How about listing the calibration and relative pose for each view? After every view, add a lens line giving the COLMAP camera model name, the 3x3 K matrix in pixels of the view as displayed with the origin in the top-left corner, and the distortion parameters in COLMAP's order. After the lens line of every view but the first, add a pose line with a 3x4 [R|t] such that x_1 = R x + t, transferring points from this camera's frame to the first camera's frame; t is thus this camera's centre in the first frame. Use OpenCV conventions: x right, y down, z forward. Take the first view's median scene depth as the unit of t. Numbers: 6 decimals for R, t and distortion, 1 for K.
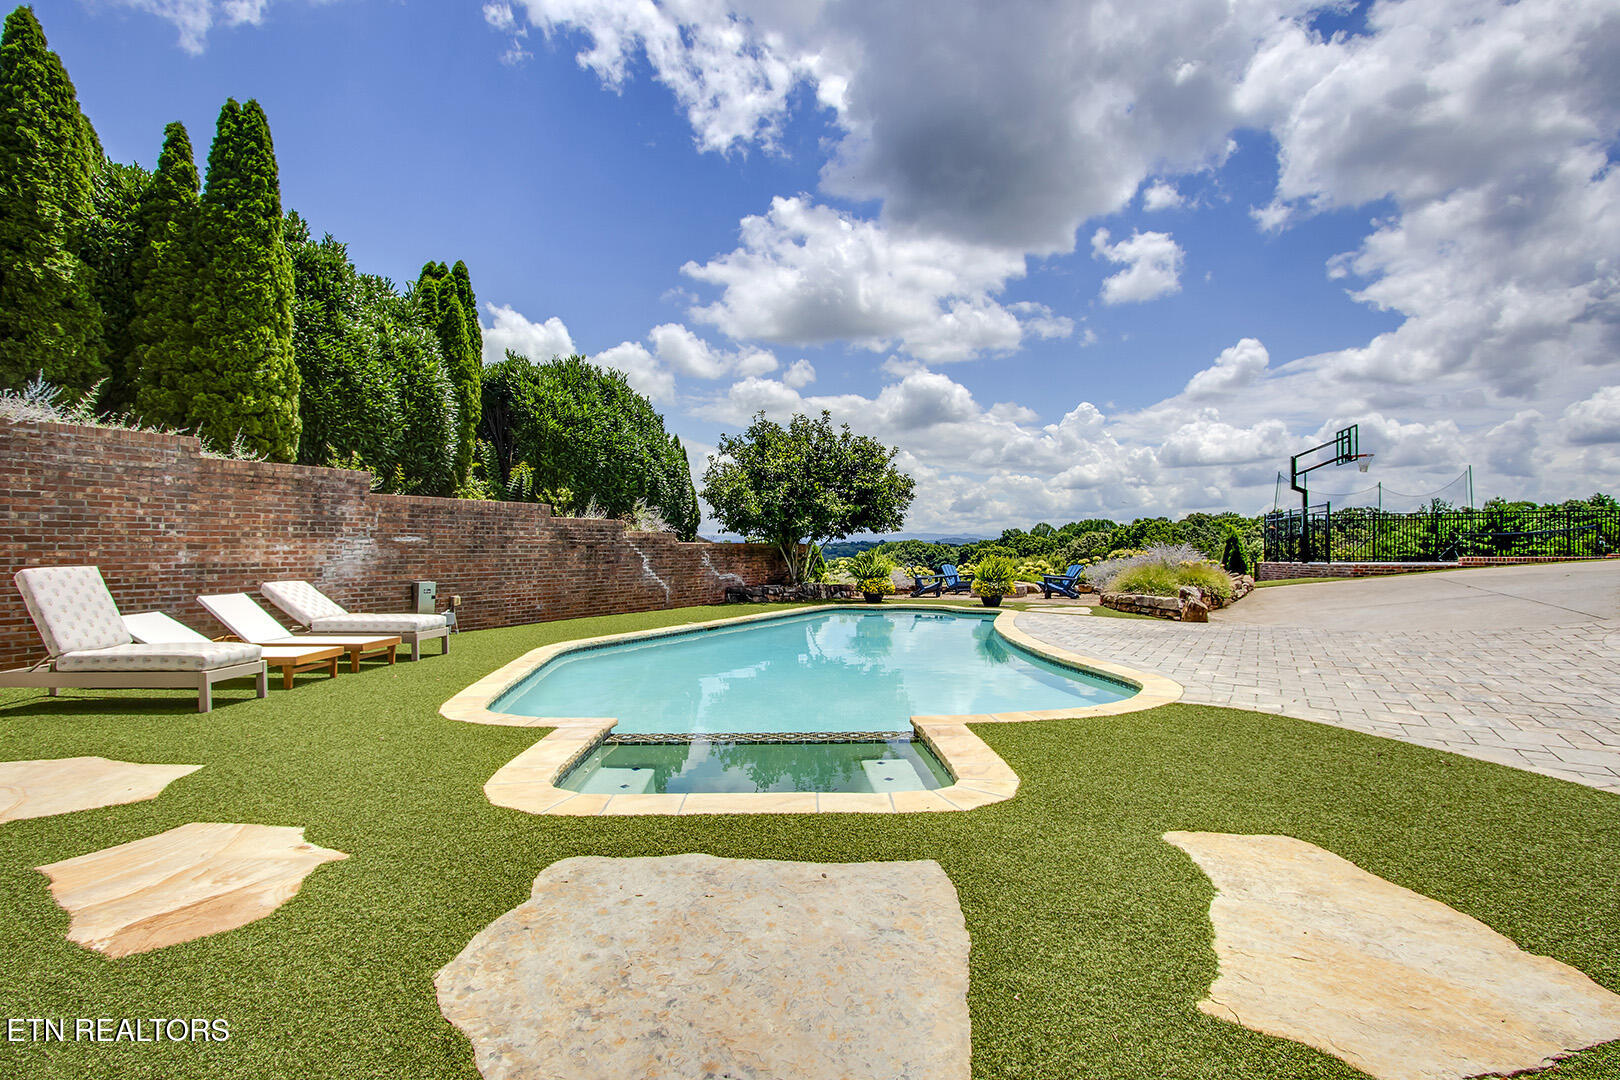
lens RADIAL K [[756.6, 0, 811.2], [0, 756.6, 538.3], [0, 0, 1]] dist [0.000401, 0.000737]
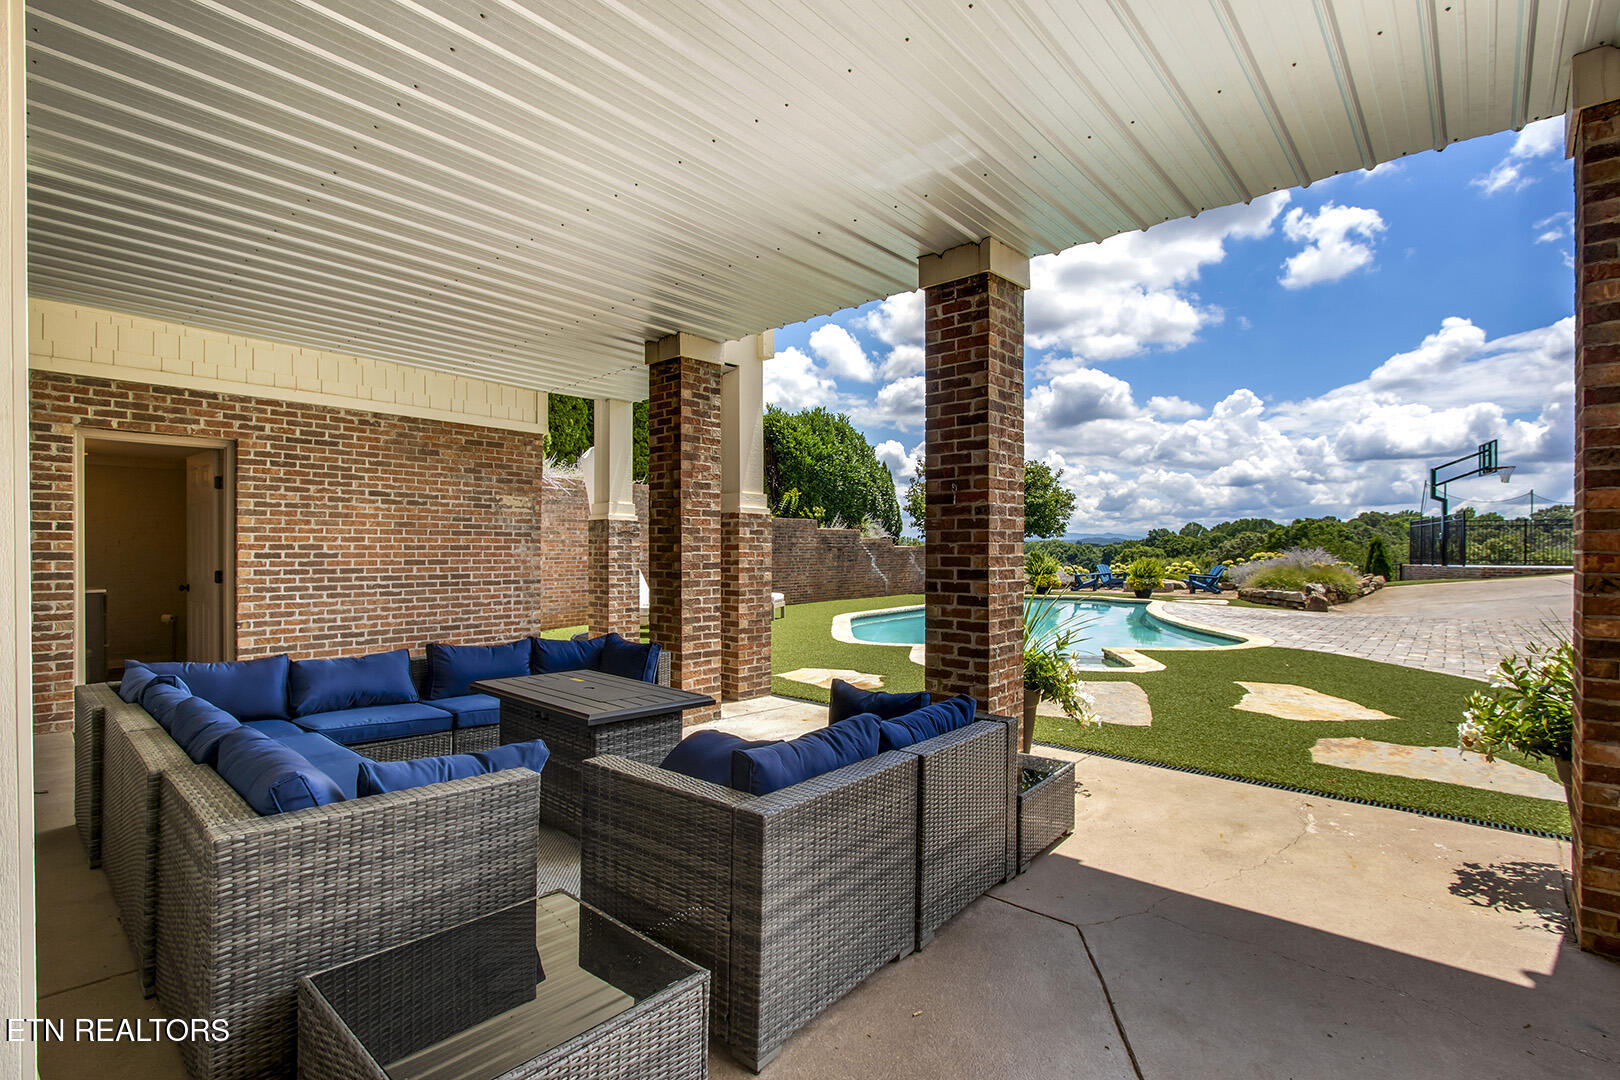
lens RADIAL K [[756.6, 0, 811.4], [0, 756.6, 552.2], [0, 0, 1]] dist [0.000401, 0.000737]
pose [[0.985366, 0.005369, -0.170366, -0.079966], [-0.001920, 0.999790, 0.020404, -0.008892], [0.170440, -0.019778, 0.985170, -0.289415]]
